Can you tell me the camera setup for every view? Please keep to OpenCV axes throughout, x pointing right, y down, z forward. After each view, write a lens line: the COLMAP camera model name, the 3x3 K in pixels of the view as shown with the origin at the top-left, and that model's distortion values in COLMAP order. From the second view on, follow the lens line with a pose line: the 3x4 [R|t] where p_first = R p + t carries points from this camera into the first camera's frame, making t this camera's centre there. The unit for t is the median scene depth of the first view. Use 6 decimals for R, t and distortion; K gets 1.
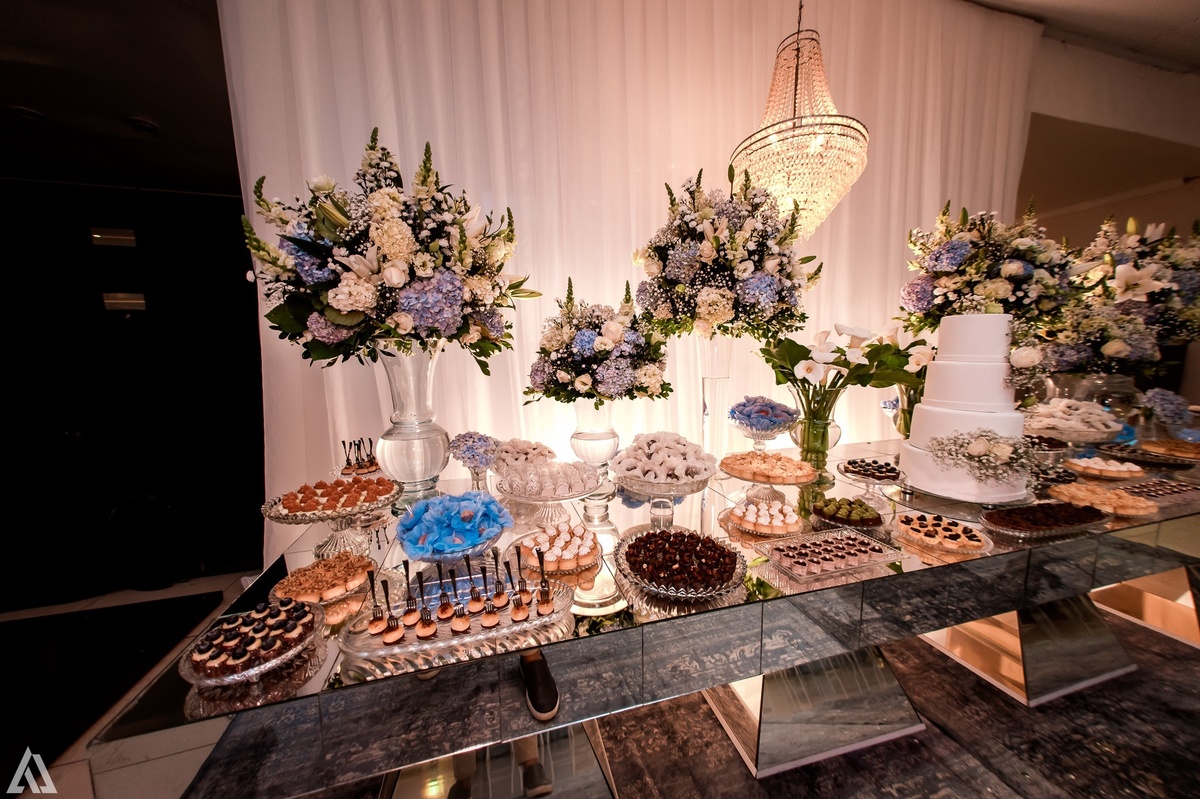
lens RADIAL K [[396.4, 0, 599.7], [0, 396.4, 397.8], [0, 0, 1]] dist [0.006403, -0.000836]
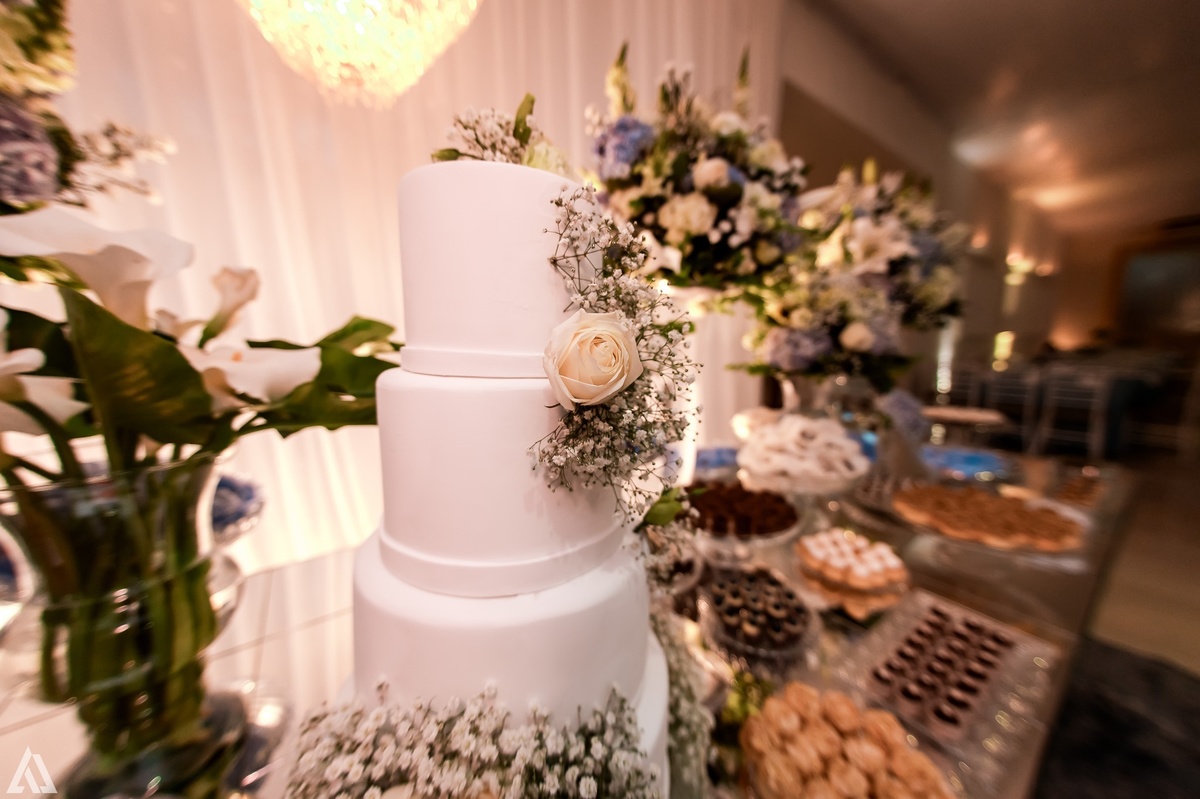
lens RADIAL K [[396.4, 0, 599.4], [0, 396.4, 401.8], [0, 0, 1]] dist [0.006403, -0.000836]
pose [[0.938805, -0.046415, 0.341307, 0.682213], [0.034971, 0.998603, 0.039610, -0.058496], [-0.342669, -0.025250, 0.939117, 0.542967]]
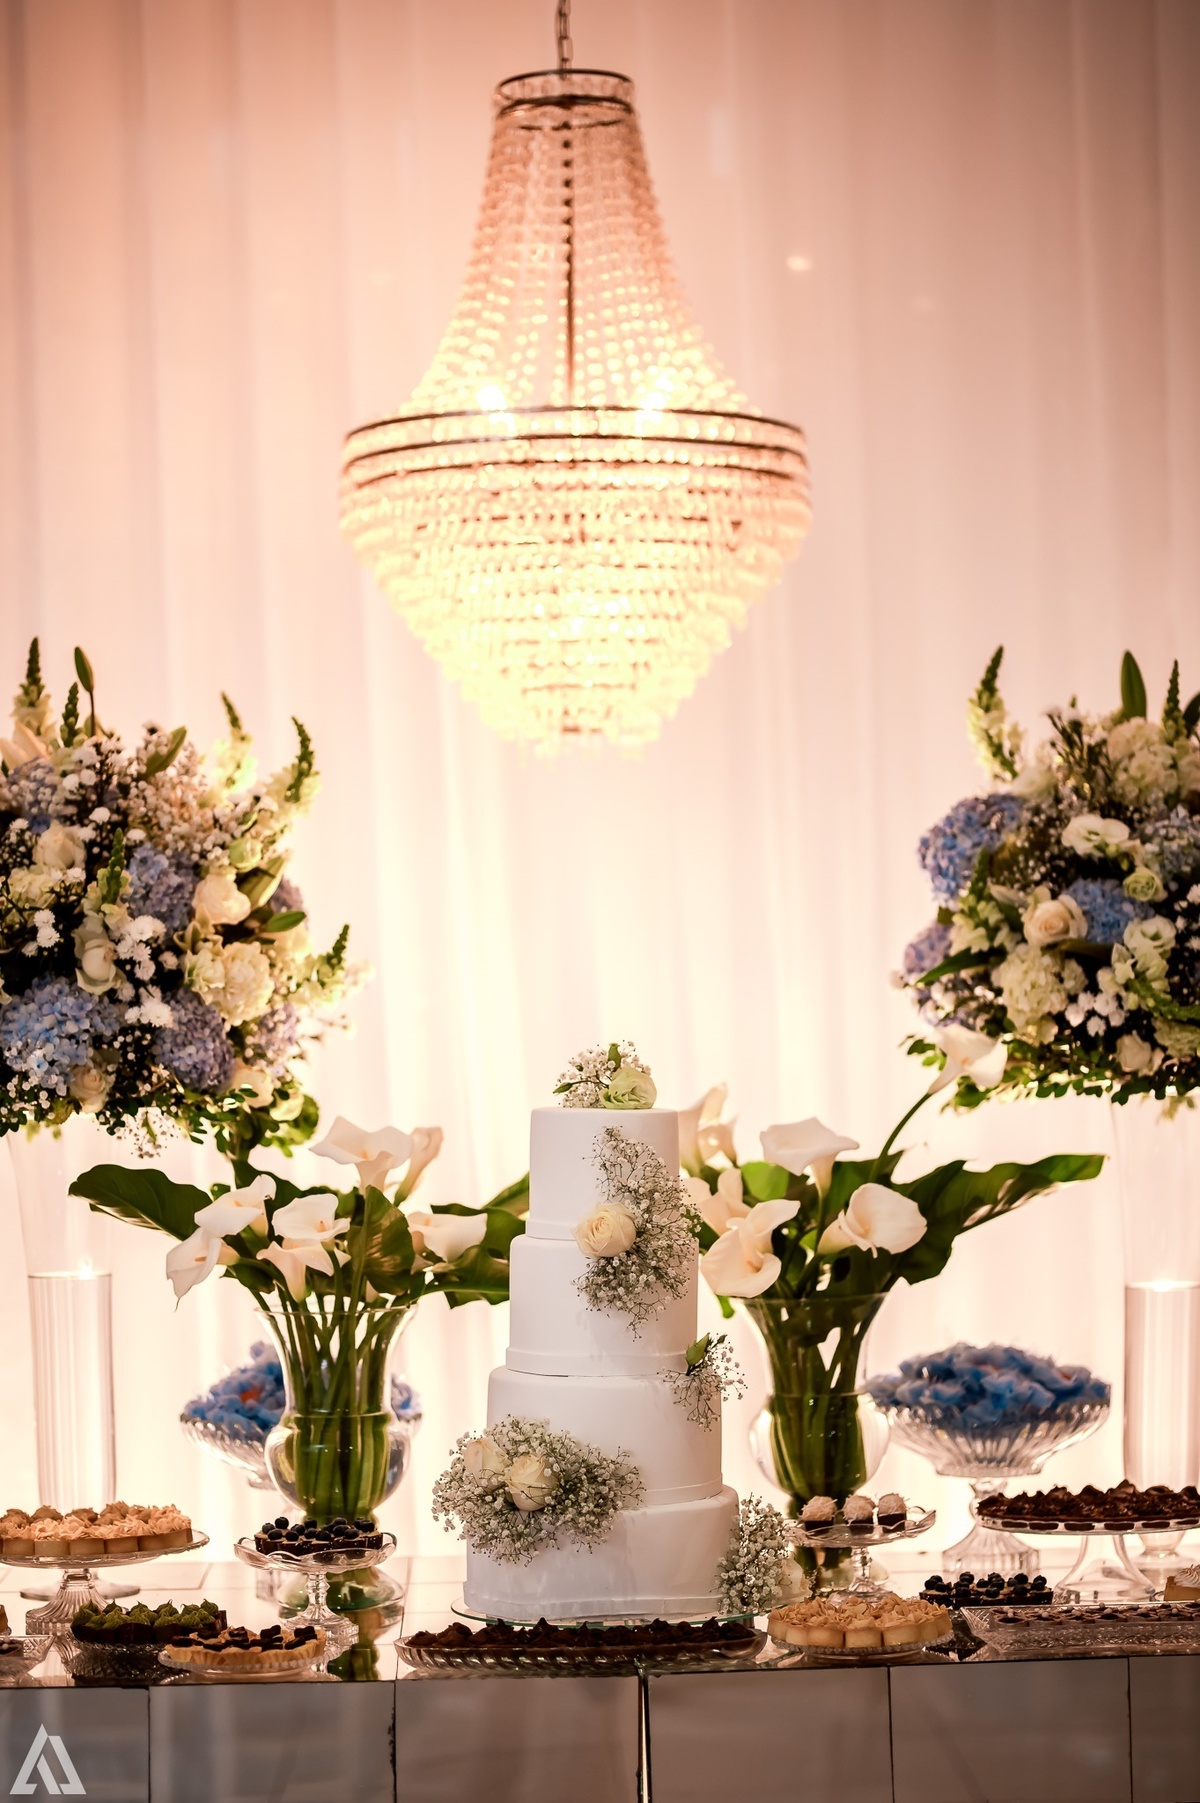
lens RADIAL K [[4446.7, 0, 596.8], [0, 4446.7, 907.2], [0, 0, 1]] dist [-0.272000, 0.000000]
pose [[0.965765, -0.010275, -0.259214, 1.474489], [-0.024913, 0.990924, -0.132098, 0.104082], [0.258218, 0.134033, 0.956744, -2.101805]]
